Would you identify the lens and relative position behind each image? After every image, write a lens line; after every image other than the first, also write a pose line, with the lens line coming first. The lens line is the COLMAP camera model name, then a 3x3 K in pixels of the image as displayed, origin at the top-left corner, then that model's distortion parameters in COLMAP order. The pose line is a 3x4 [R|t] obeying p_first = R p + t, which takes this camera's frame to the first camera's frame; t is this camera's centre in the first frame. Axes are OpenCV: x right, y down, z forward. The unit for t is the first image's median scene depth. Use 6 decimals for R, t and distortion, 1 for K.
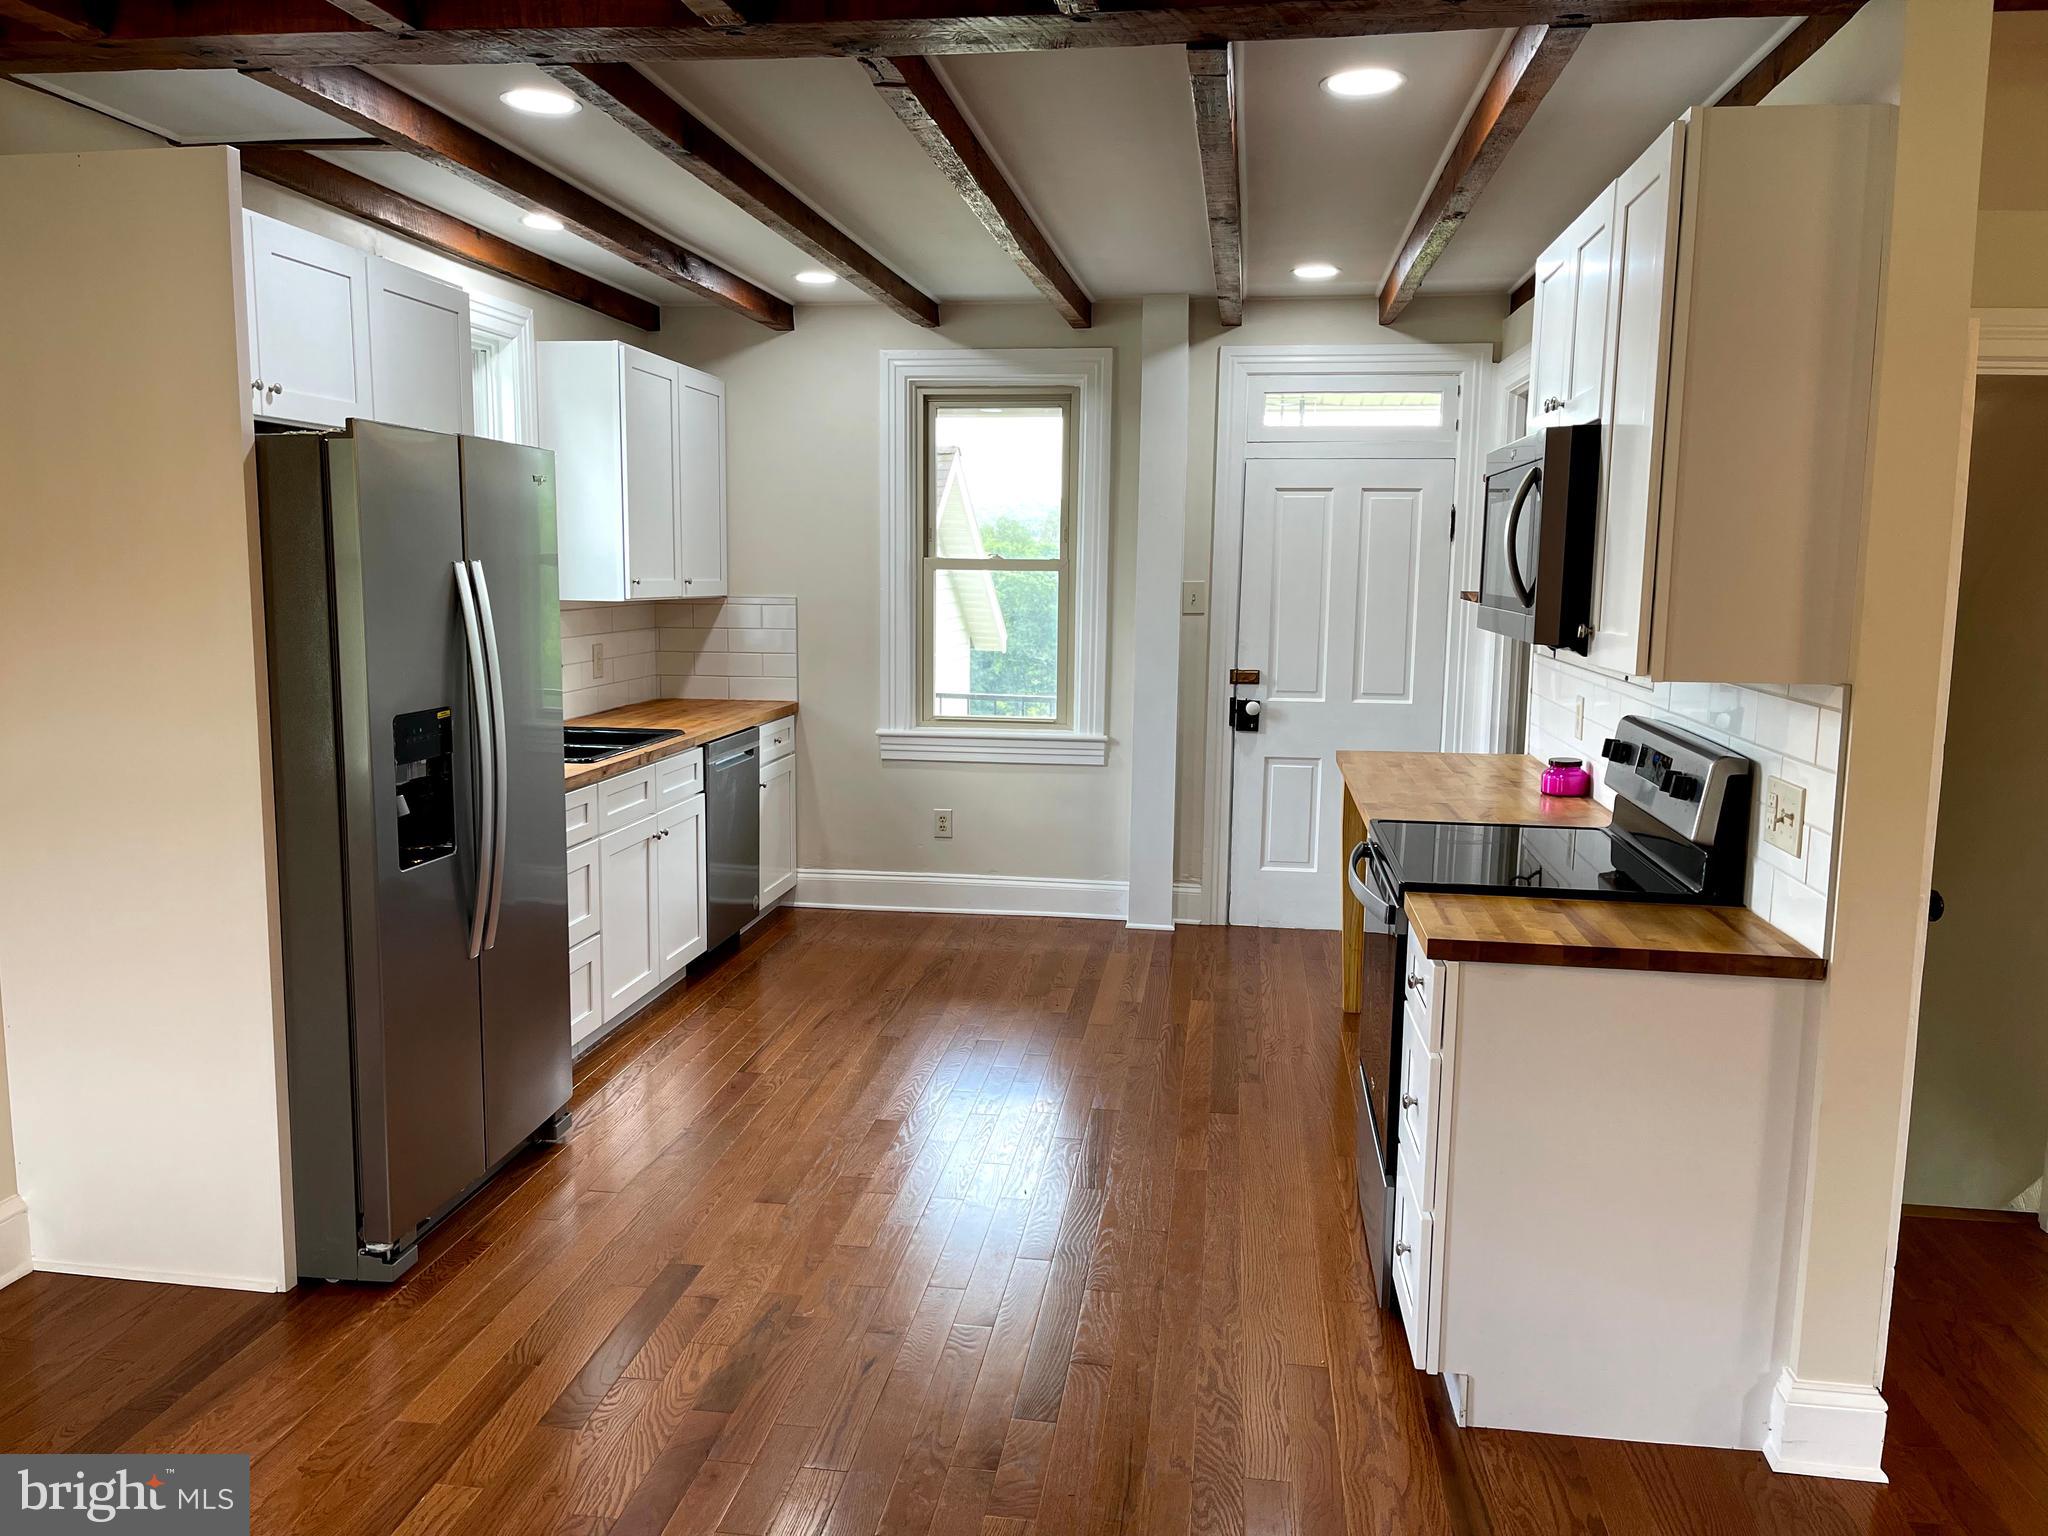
lens RADIAL K [[1546.7, 0, 1014.5], [0, 1546.7, 771.3], [0, 0, 1]] dist [0.070681, -0.095373]
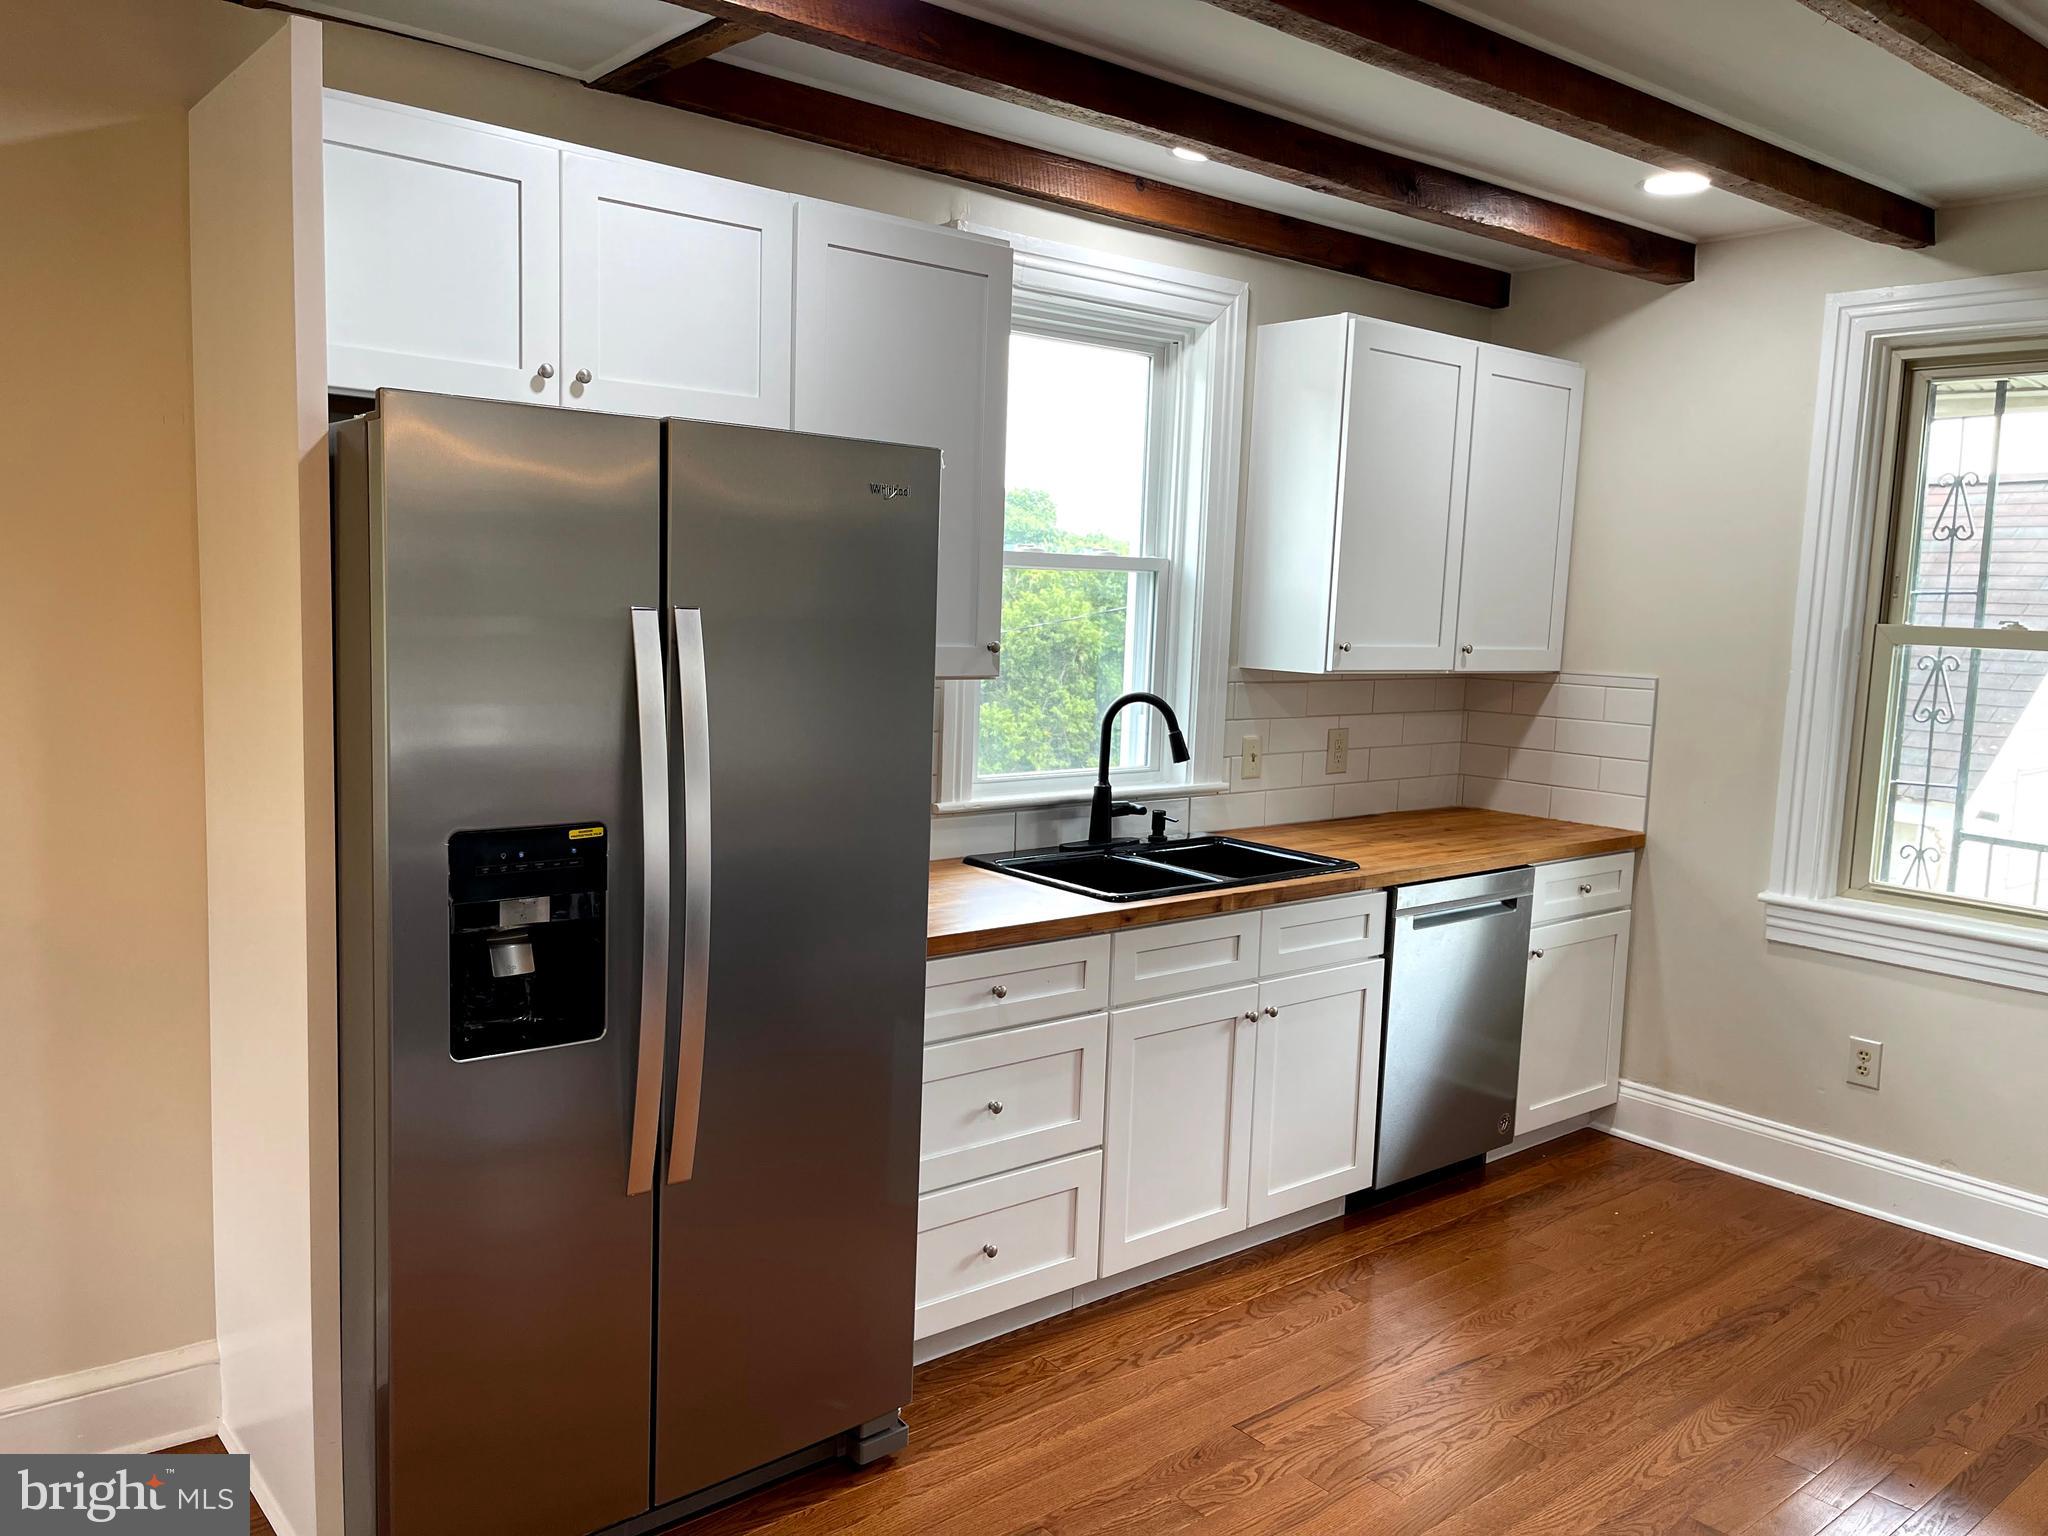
lens RADIAL K [[1546.7, 0, 1002.4], [0, 1546.7, 768.0], [0, 0, 1]] dist [0.070681, -0.095373]
pose [[0.736070, 0.092028, -0.670621, 0.122228], [-0.117434, 0.993053, 0.007380, -0.052242], [0.666641, 0.073322, 0.741764, 0.358841]]
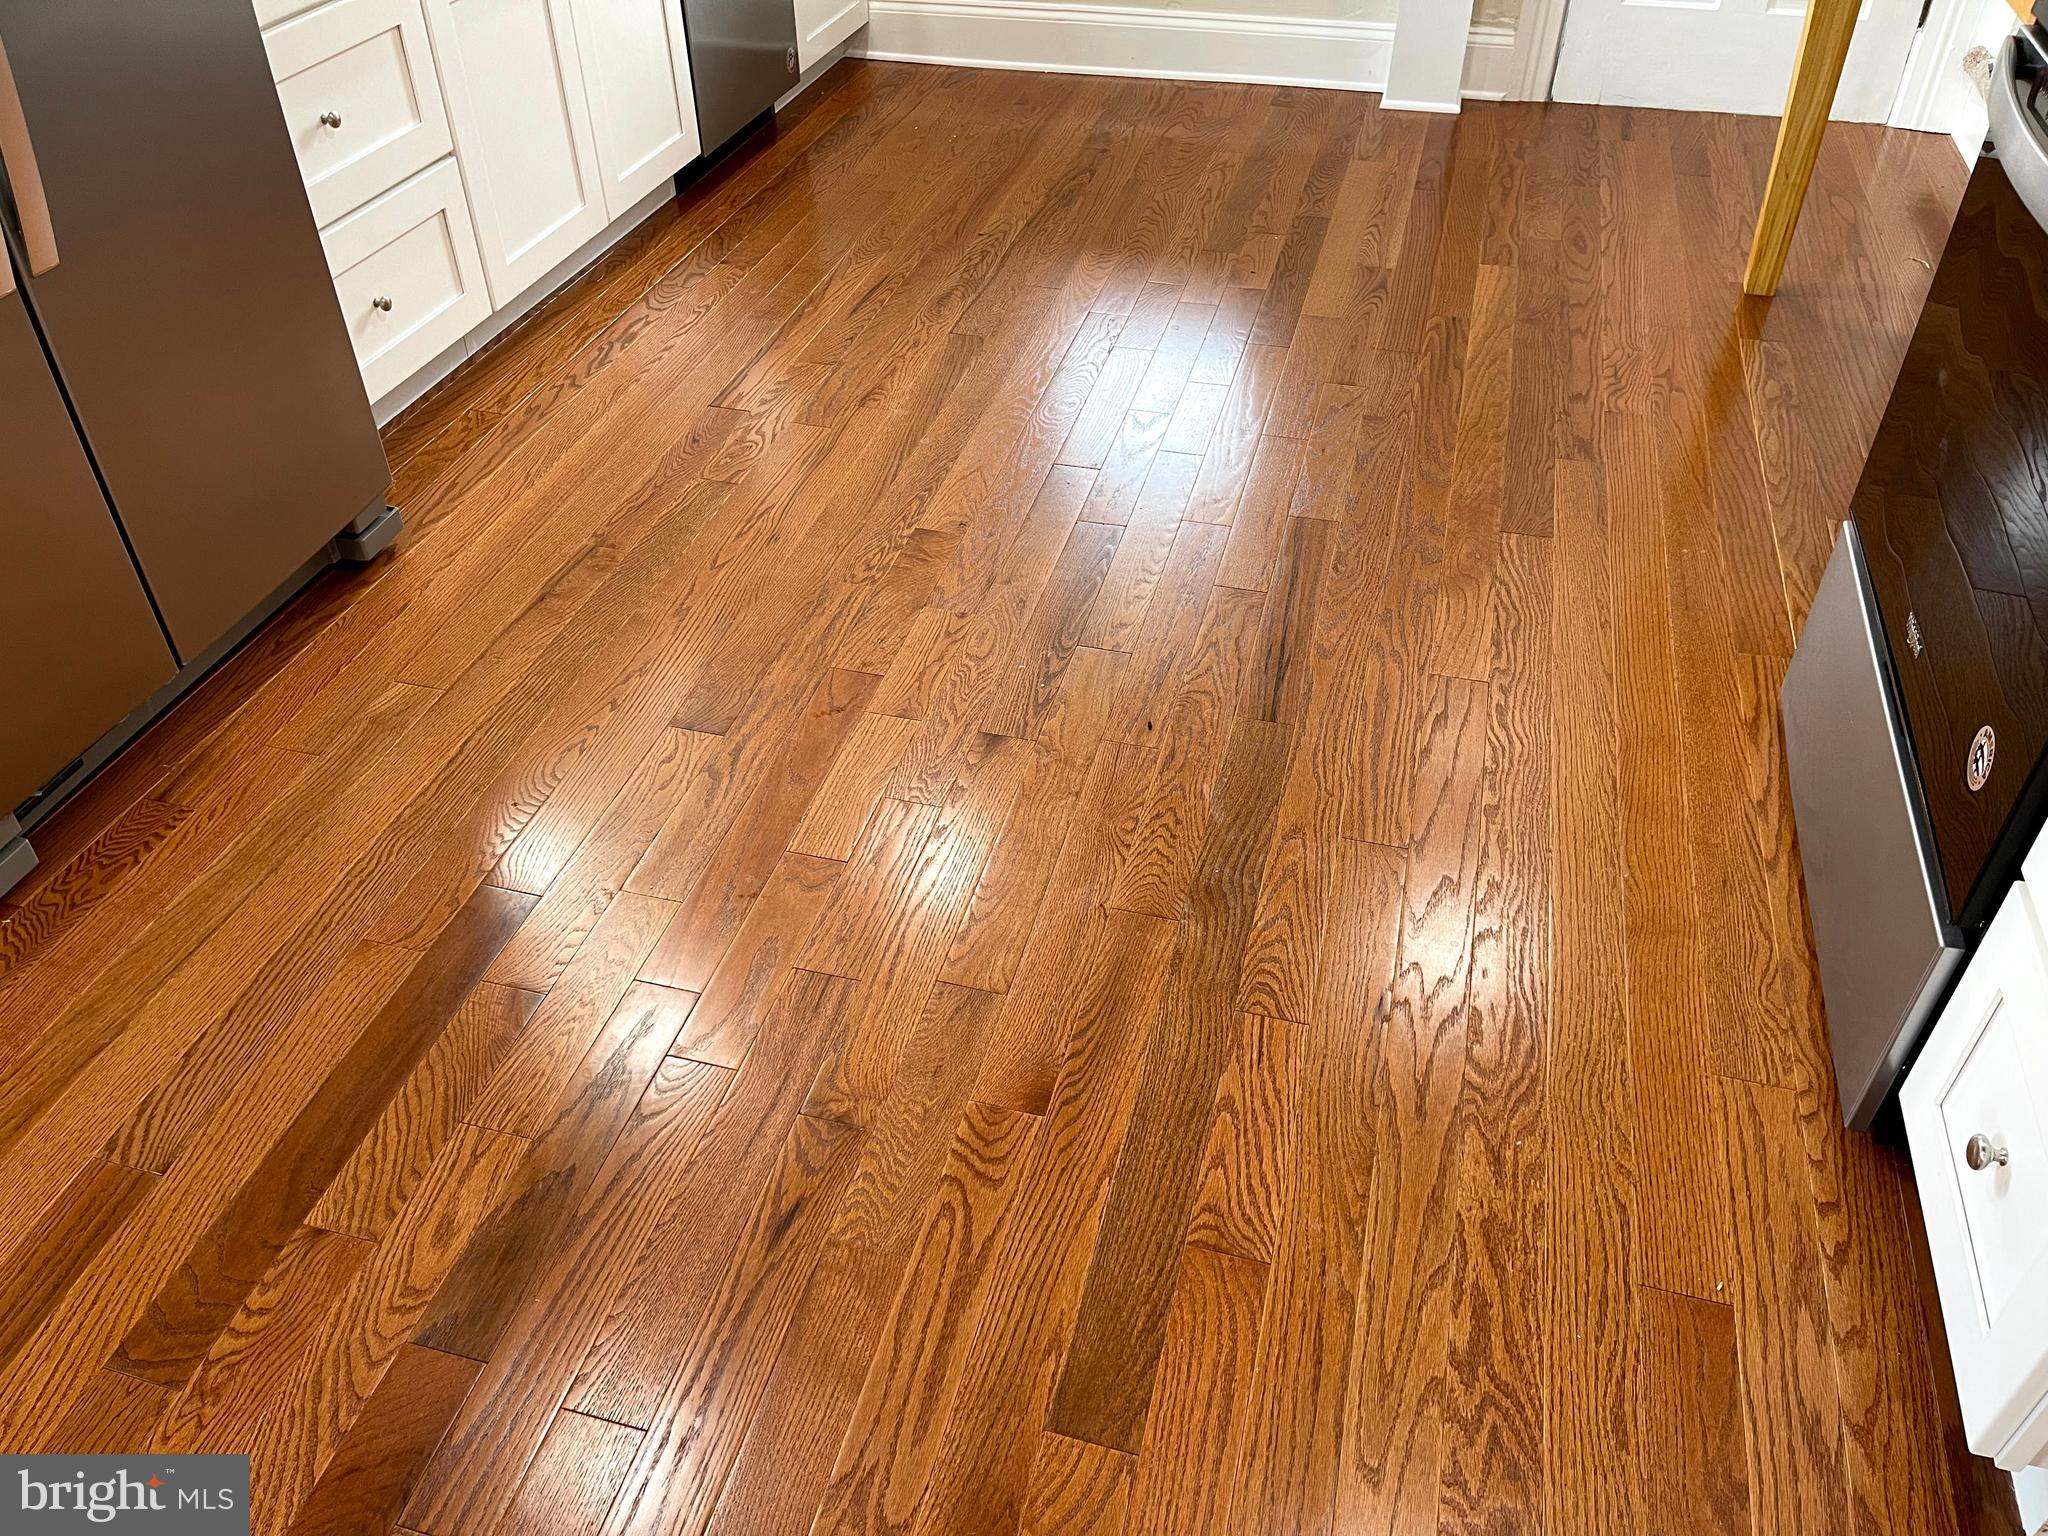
lens RADIAL K [[1546.7, 0, 1009.1], [0, 1546.7, 778.1], [0, 0, 1]] dist [0.070681, -0.095373]
pose [[0.991460, 0.064108, -0.113567, 0.013857], [0.005667, 0.848828, 0.528638, -0.004104], [0.130289, -0.524767, 0.841216, 0.340354]]
